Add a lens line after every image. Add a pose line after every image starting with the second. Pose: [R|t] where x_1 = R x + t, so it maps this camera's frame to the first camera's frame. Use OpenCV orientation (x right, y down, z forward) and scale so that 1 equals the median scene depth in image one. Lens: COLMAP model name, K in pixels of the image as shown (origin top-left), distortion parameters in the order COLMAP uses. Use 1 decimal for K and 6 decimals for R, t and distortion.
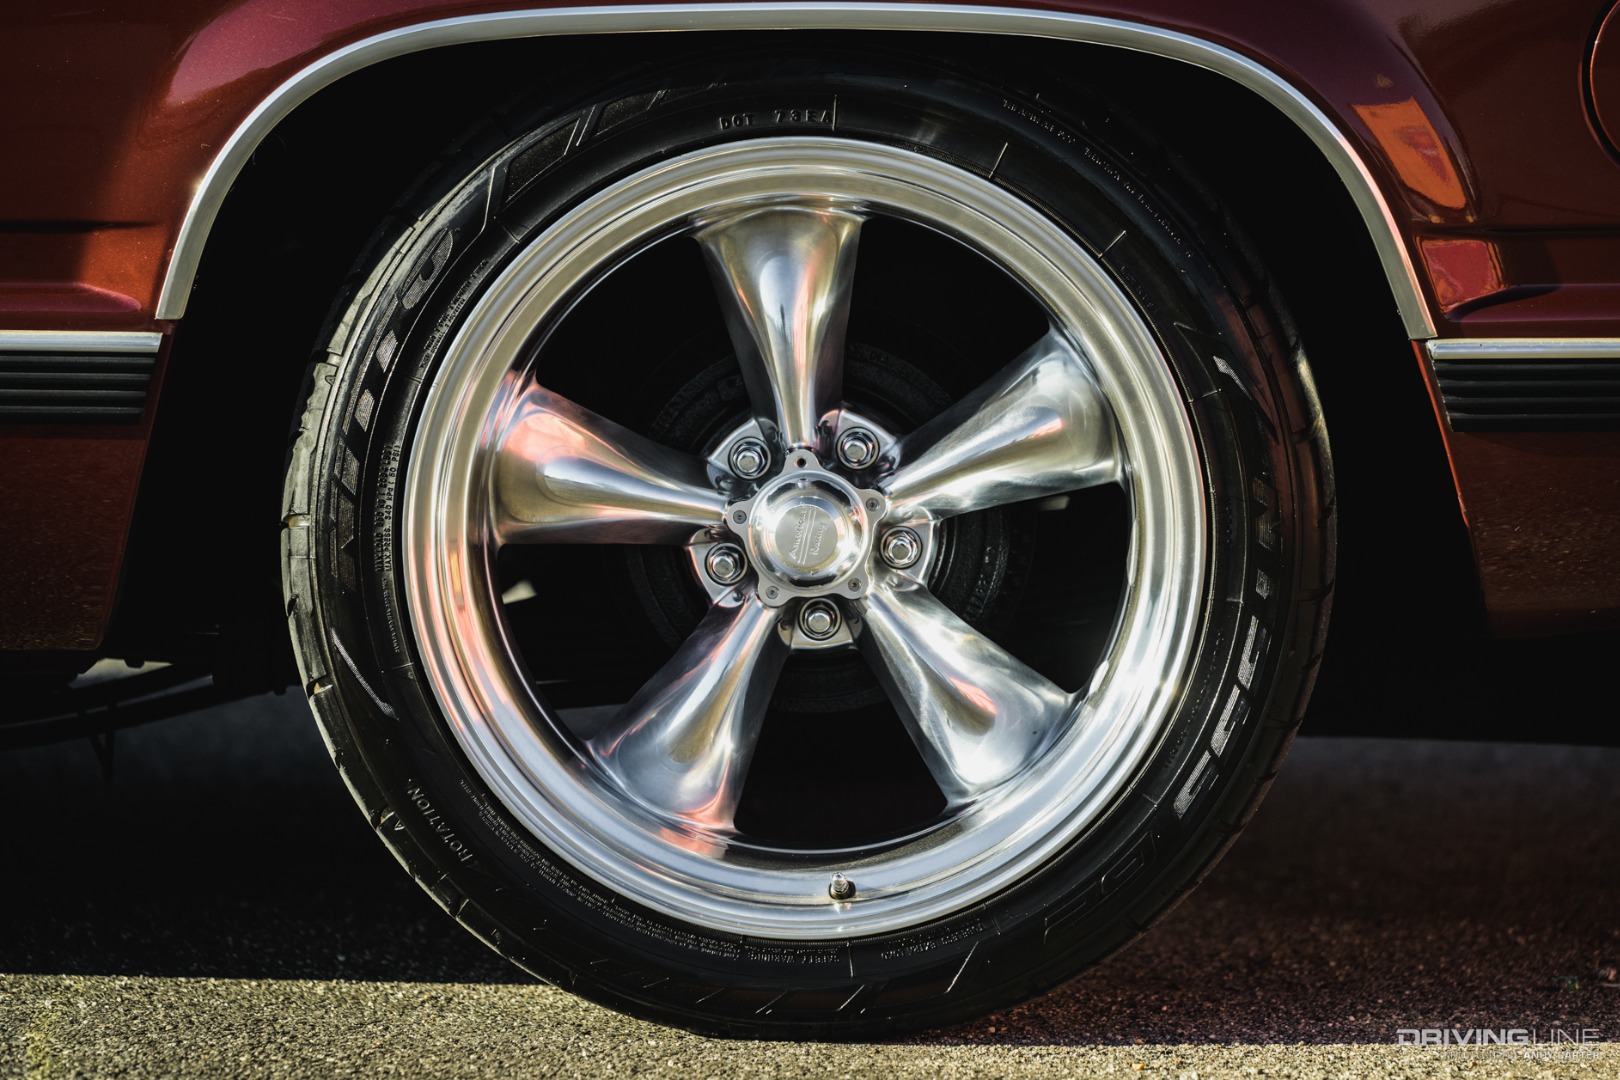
lens RADIAL K [[9030.2, 0, 808.4], [0, 9030.2, 539.7], [0, 0, 1]] dist [-0.119272, 0.000000]
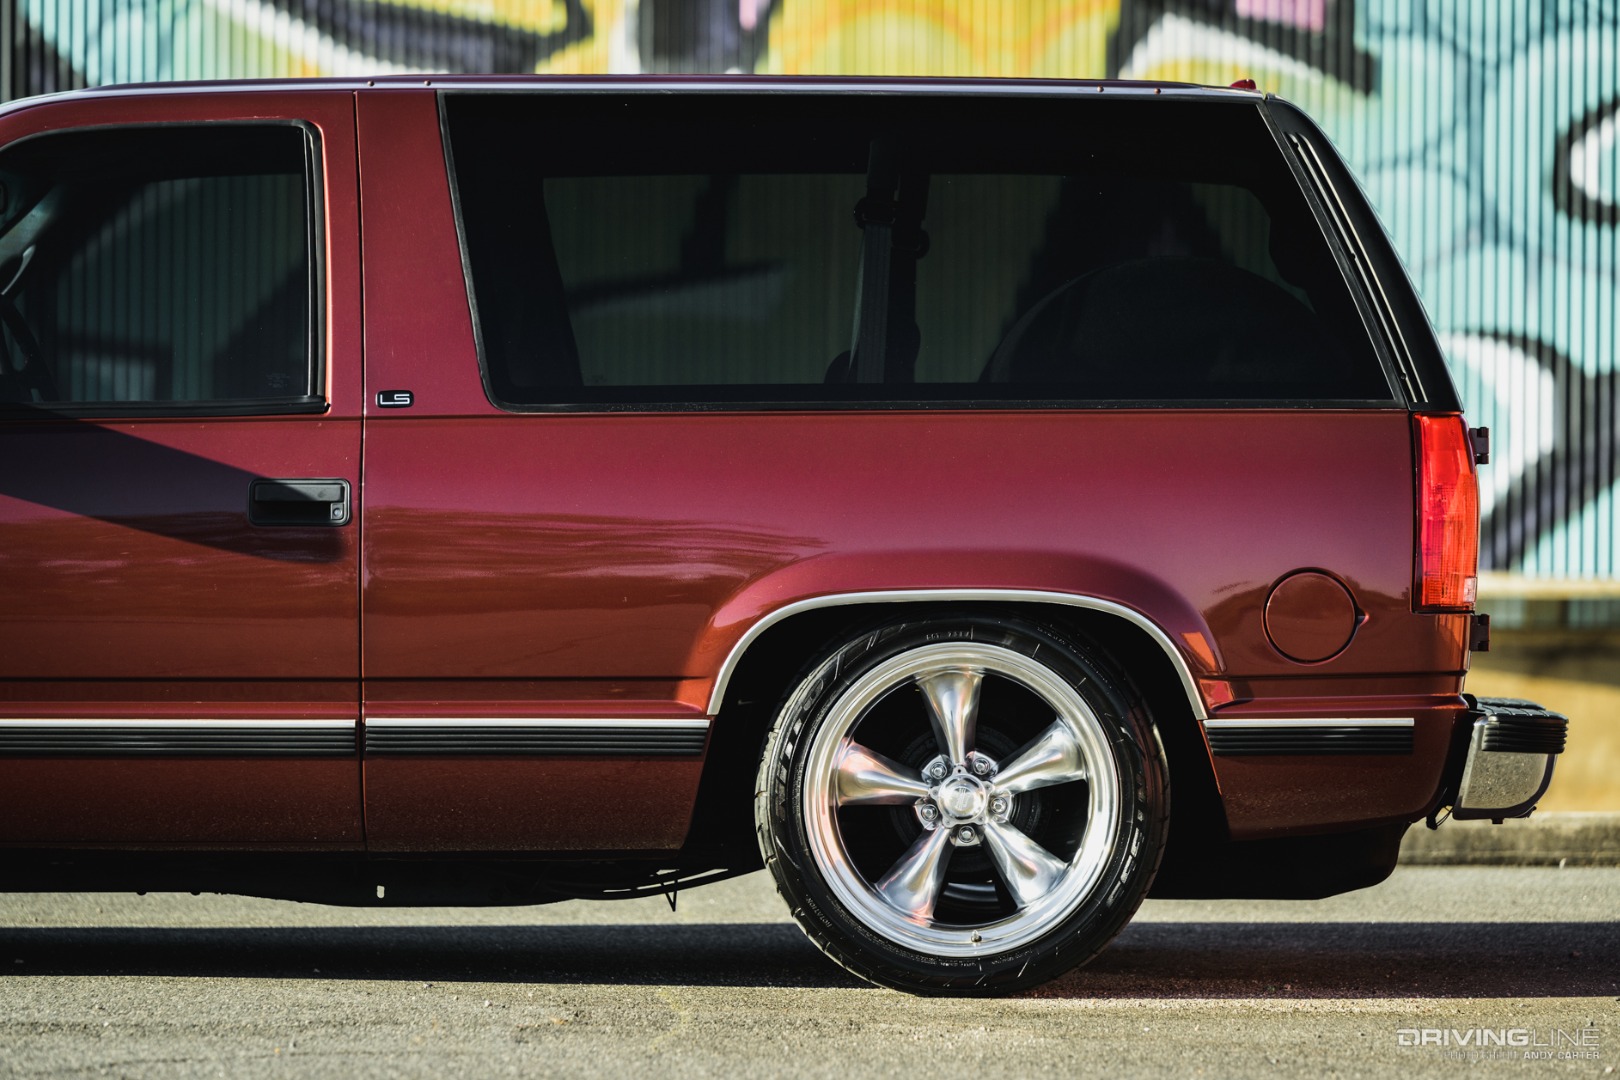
lens RADIAL K [[8845.7, 0, 808.5], [0, 8845.7, 536.9], [0, 0, 1]] dist [0.593973, 0.000000]
pose [[0.999975, -0.004771, -0.005196, -0.030127], [0.004318, 0.996462, -0.083938, 0.135448], [0.005578, 0.083913, 0.996457, -1.497996]]
